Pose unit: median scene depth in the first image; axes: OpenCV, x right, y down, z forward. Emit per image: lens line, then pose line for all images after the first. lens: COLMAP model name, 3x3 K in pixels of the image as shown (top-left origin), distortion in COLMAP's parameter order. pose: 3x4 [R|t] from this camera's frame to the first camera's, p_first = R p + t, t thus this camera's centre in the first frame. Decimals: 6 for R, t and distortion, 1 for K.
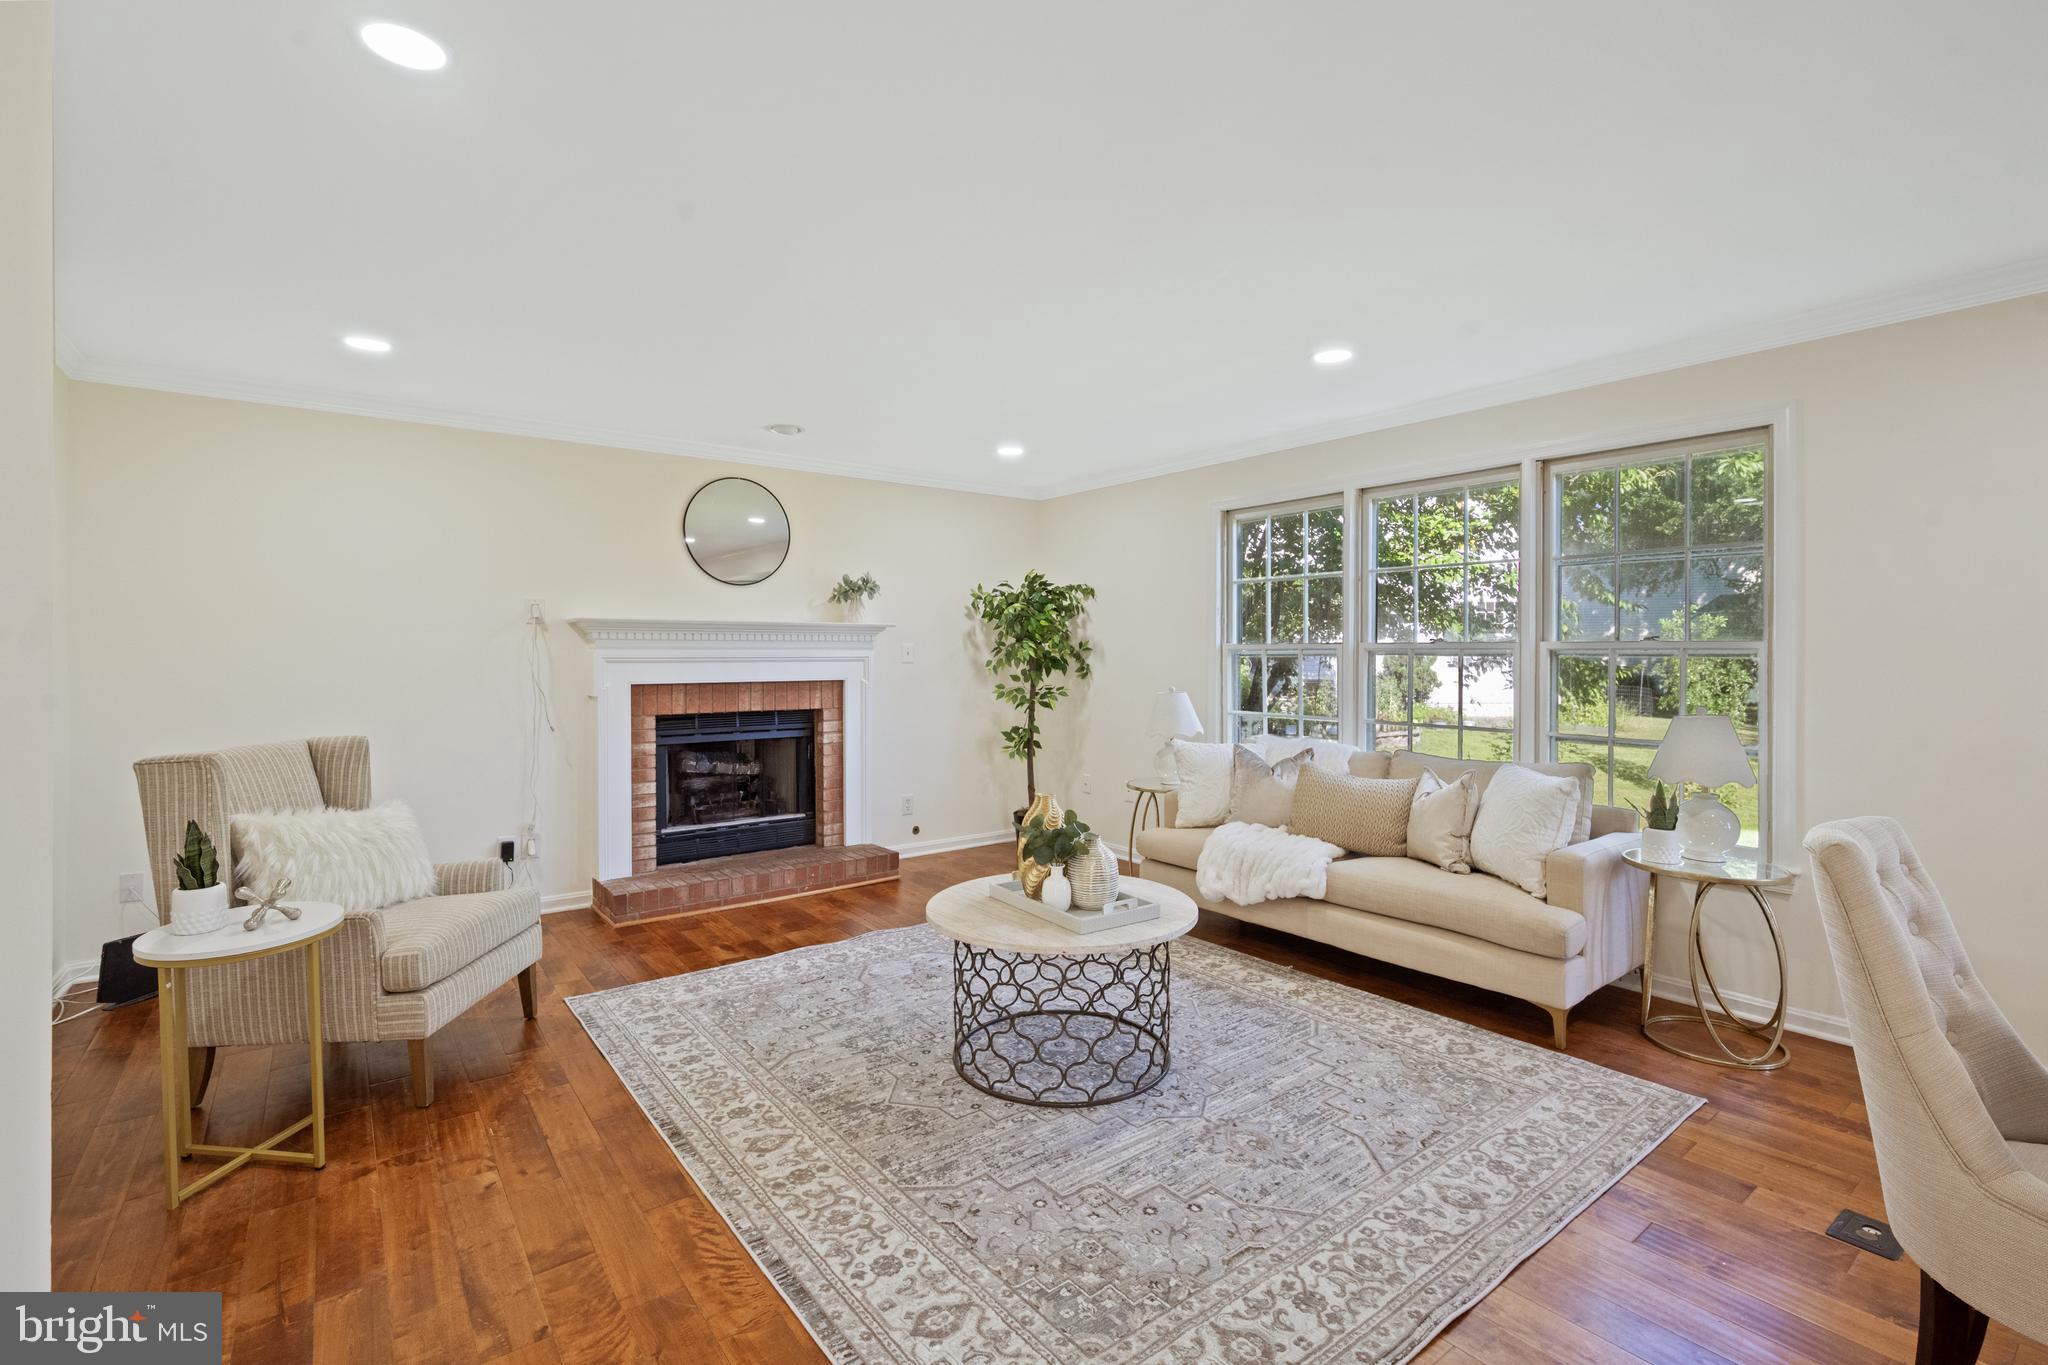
lens RADIAL K [[914.8, 0, 1029.6], [0, 914.8, 645.1], [0, 0, 1]] dist [0.000805, 0.000154]
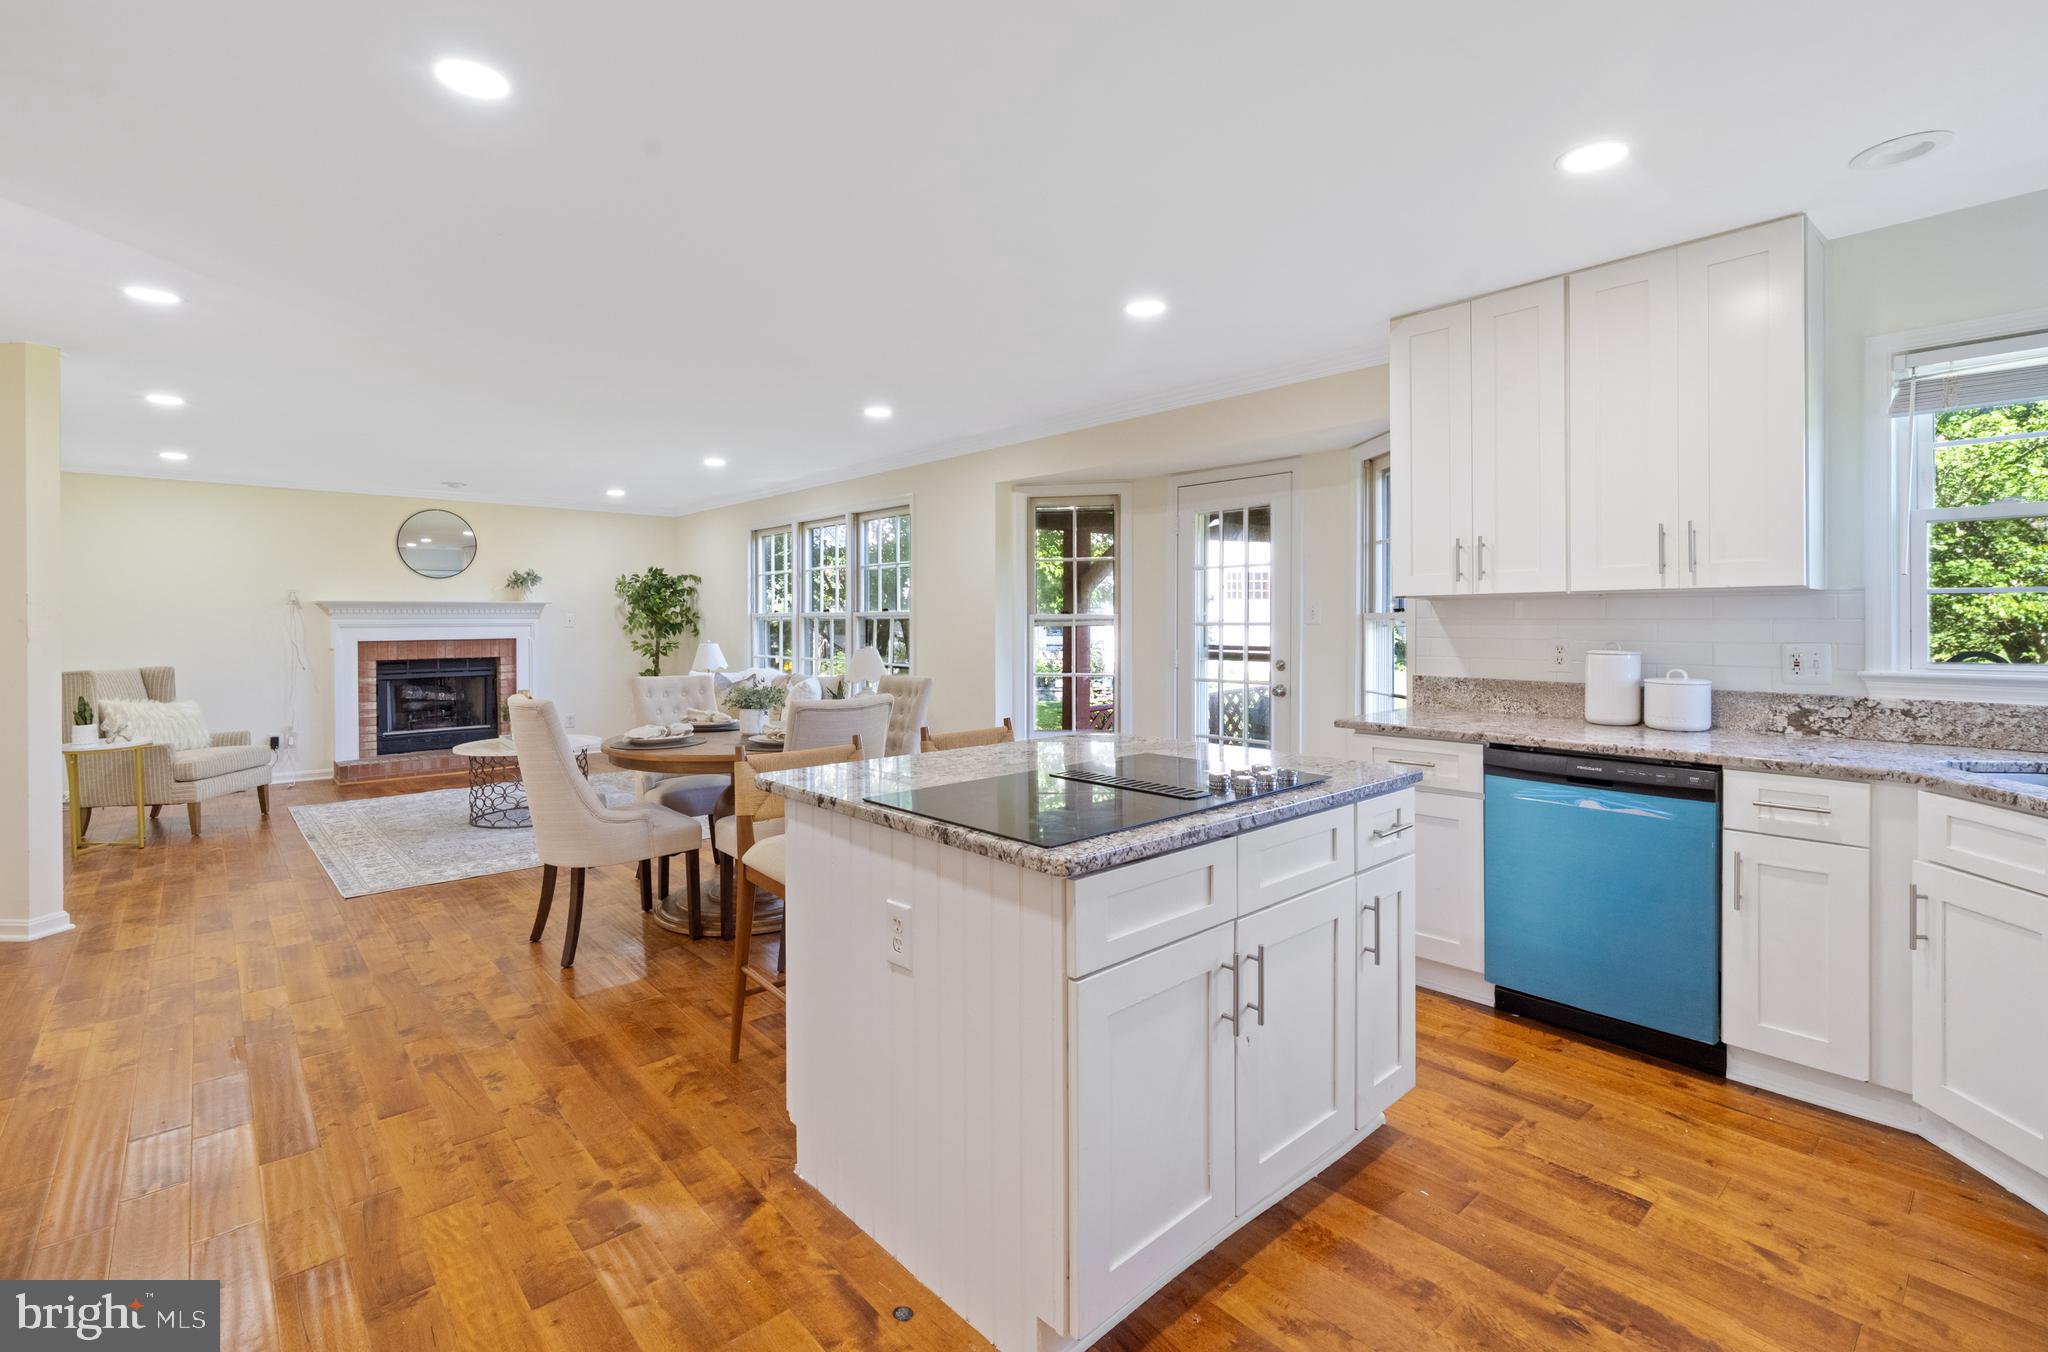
lens RADIAL K [[931.5, 0, 1018.6], [0, 931.5, 611.1], [0, 0, 1]] dist [-0.001967, -0.000231]
pose [[0.997656, -0.006399, 0.068129, 0.581909], [0.006526, 0.999977, -0.001645, 0.000058], [-0.068117, 0.002086, 0.997675, -0.679063]]
